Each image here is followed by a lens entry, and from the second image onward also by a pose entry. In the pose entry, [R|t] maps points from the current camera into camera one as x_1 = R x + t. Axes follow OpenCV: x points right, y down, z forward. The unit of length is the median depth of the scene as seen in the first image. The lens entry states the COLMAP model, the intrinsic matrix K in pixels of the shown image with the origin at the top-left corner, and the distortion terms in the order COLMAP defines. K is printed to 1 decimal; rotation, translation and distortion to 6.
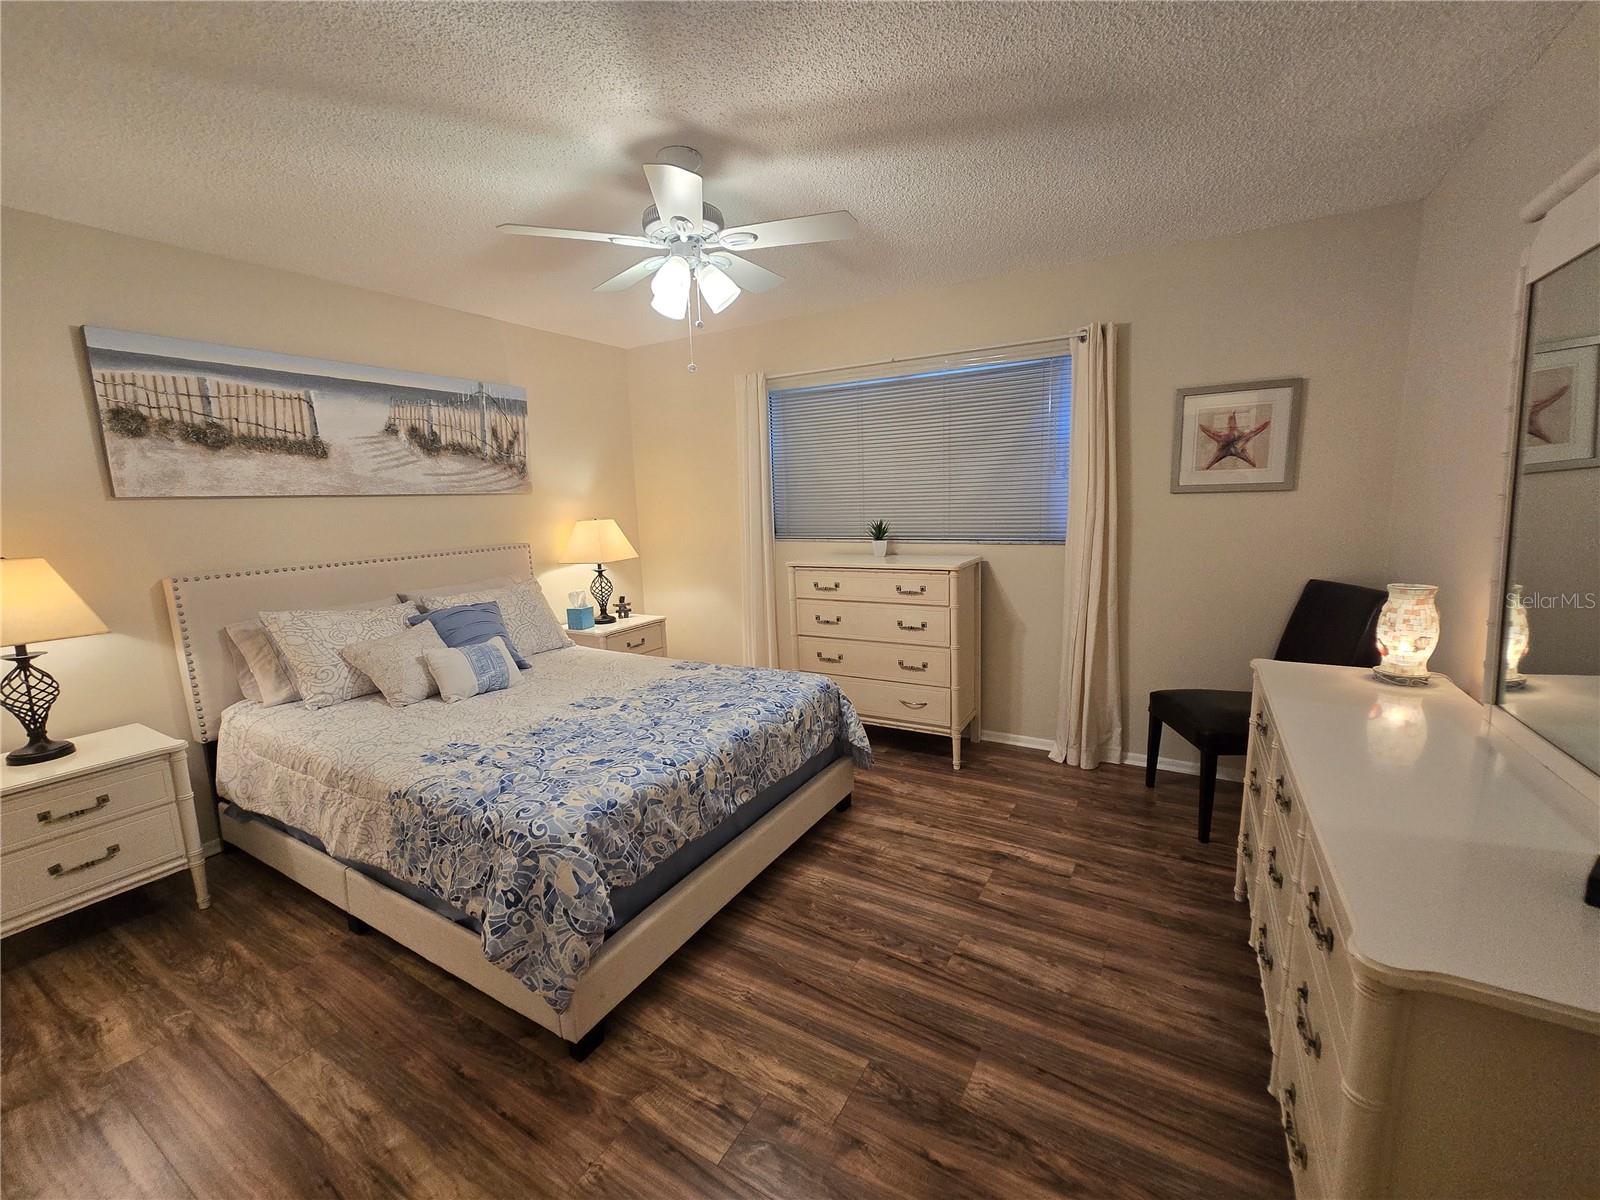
lens RADIAL K [[659.9, 0, 798.9], [0, 659.9, 601.8], [0, 0, 1]] dist [-0.005191, 0.000774]
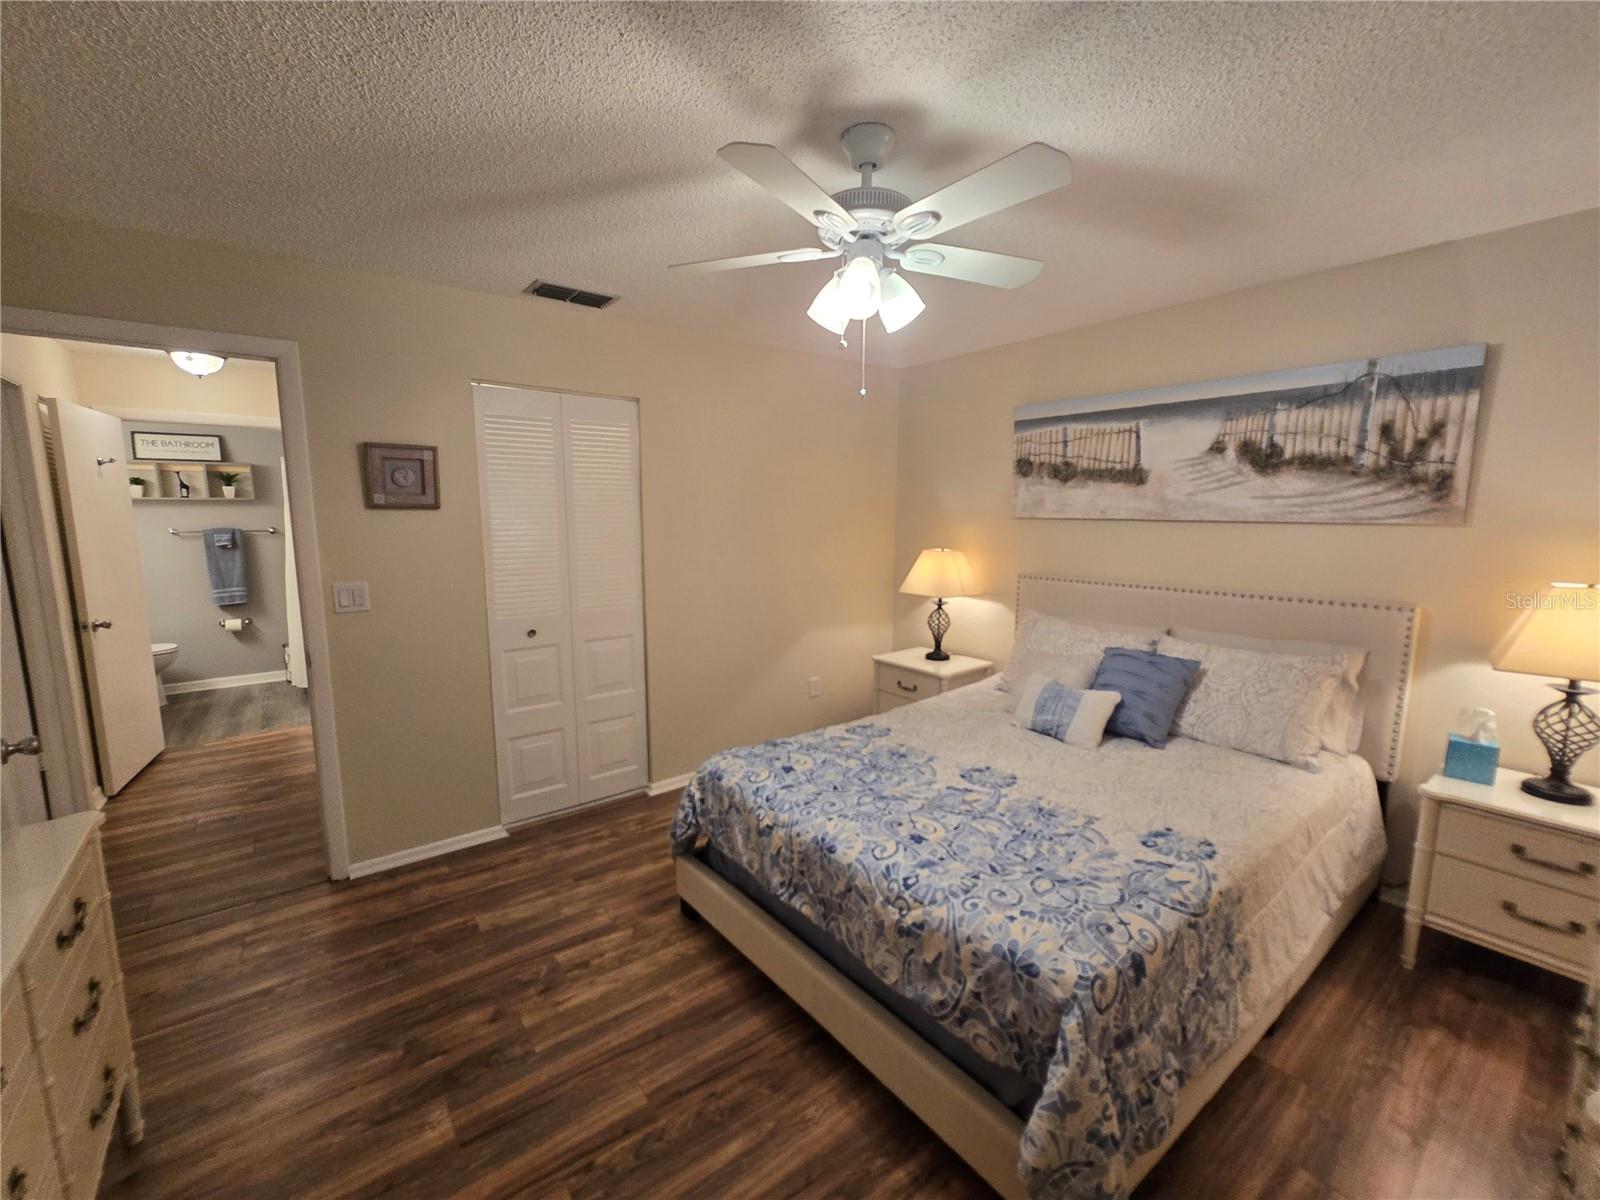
lens RADIAL K [[656.1, 0, 800.0], [0, 656.1, 600.0], [0, 0, 1]] dist [-0.001460, 0.000383]
pose [[-0.357873, 0.160152, -0.919934, 0.534129], [-0.135822, 0.965776, 0.220971, -0.228357], [0.923839, 0.204027, -0.323873, 1.011878]]
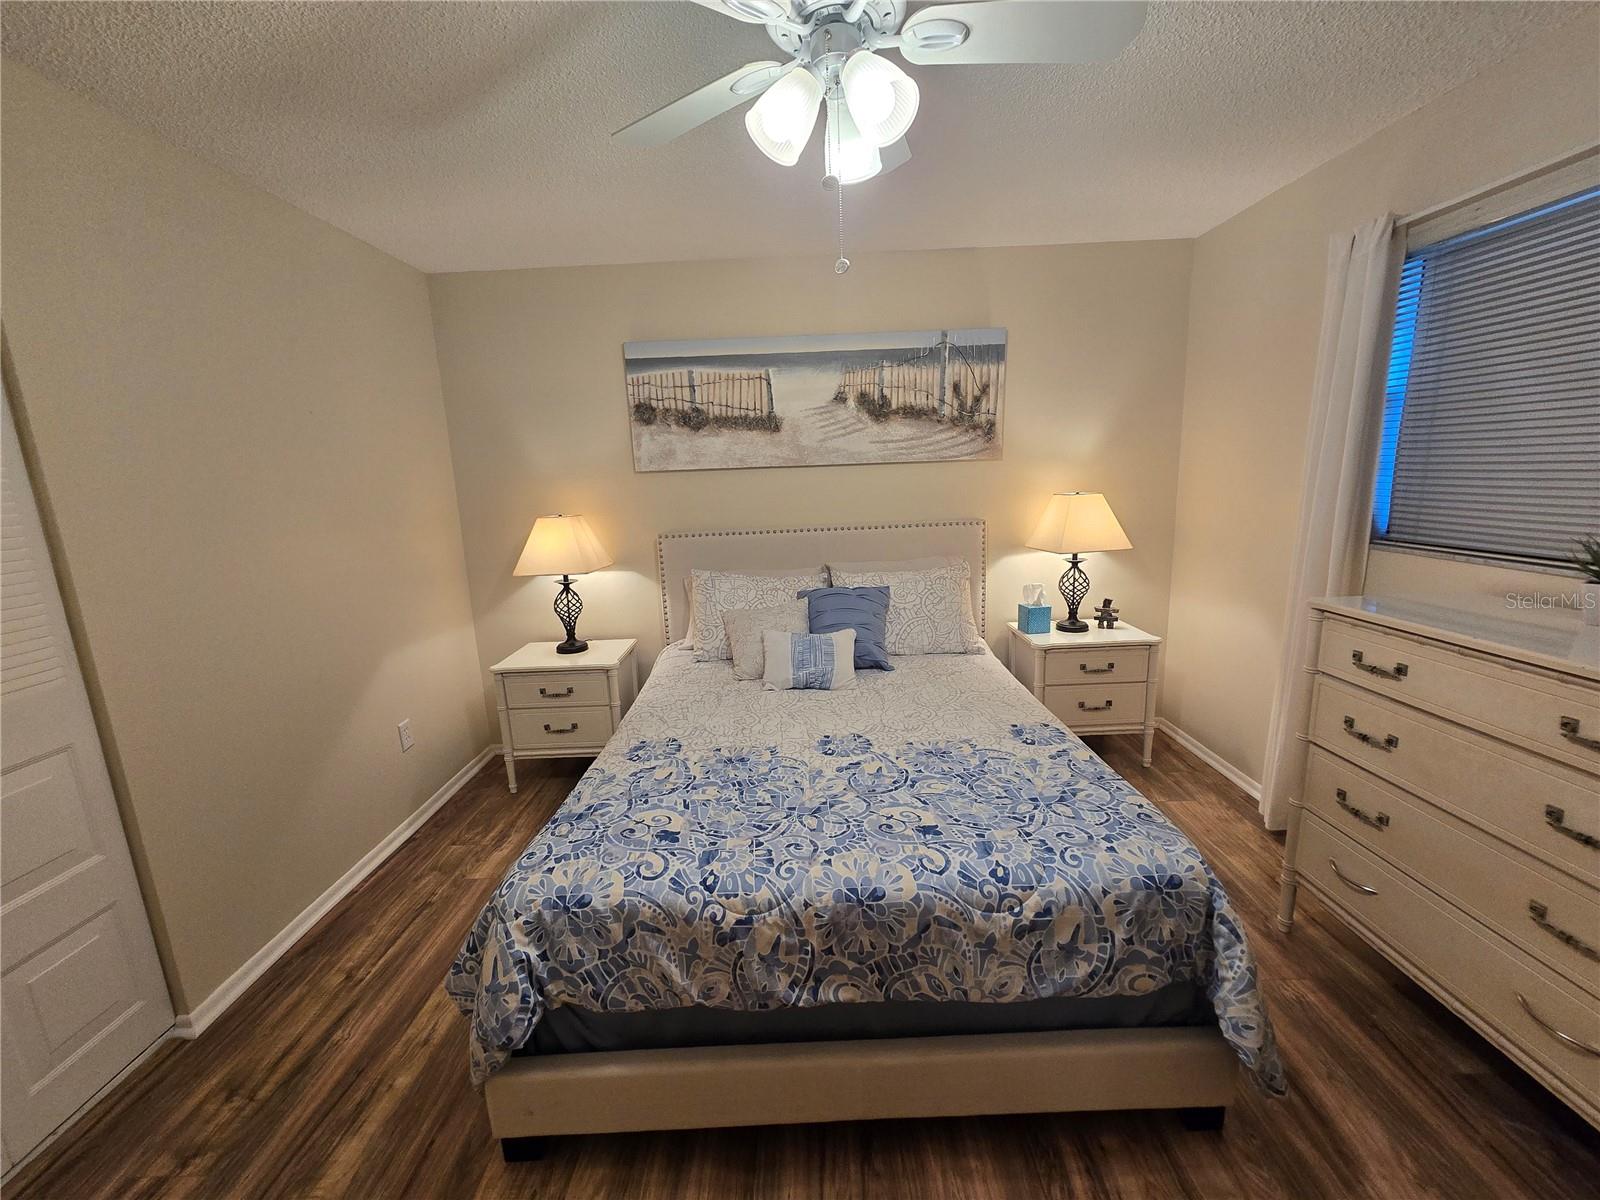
lens RADIAL K [[659.9, 0, 798.9], [0, 659.9, 601.8], [0, 0, 1]] dist [-0.005191, 0.000774]
pose [[0.513896, 0.180334, -0.838684, 0.289253], [-0.113345, 0.983357, 0.141990, -0.118558], [0.850331, 0.022093, 0.525784, 0.545278]]
